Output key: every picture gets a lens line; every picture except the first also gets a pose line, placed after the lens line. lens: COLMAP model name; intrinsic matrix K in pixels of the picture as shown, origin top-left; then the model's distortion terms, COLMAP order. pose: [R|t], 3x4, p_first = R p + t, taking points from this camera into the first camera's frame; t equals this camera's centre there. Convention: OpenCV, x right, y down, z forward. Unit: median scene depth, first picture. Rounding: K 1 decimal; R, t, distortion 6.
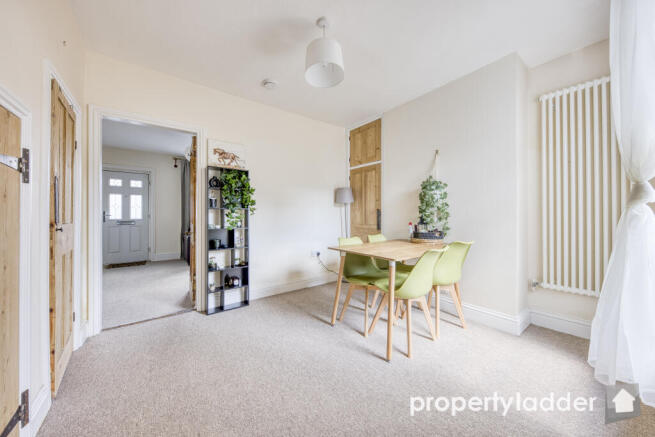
lens RADIAL K [[226.5, 0, 328.1], [0, 226.5, 216.8], [0, 0, 1]] dist [0.000209, -0.000149]
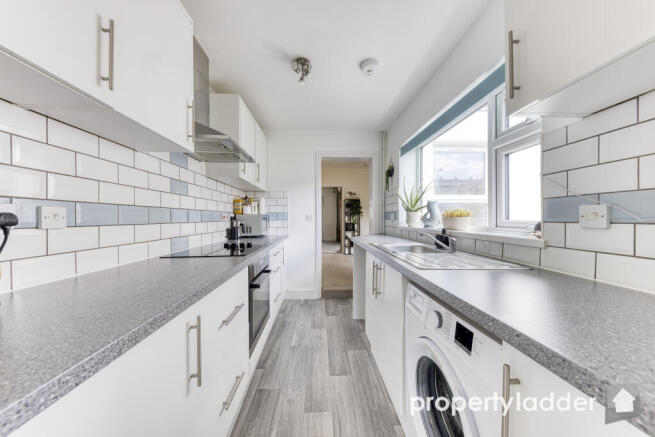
lens RADIAL K [[226.5, 0, 328.1], [0, 226.5, 216.8], [0, 0, 1]] dist [0.000209, -0.000149]
pose [[0.822405, -0.006529, -0.568866, 0.776972], [0.003401, 0.999973, -0.006559, -0.002158], [0.568893, 0.003460, 0.822404, -1.241394]]
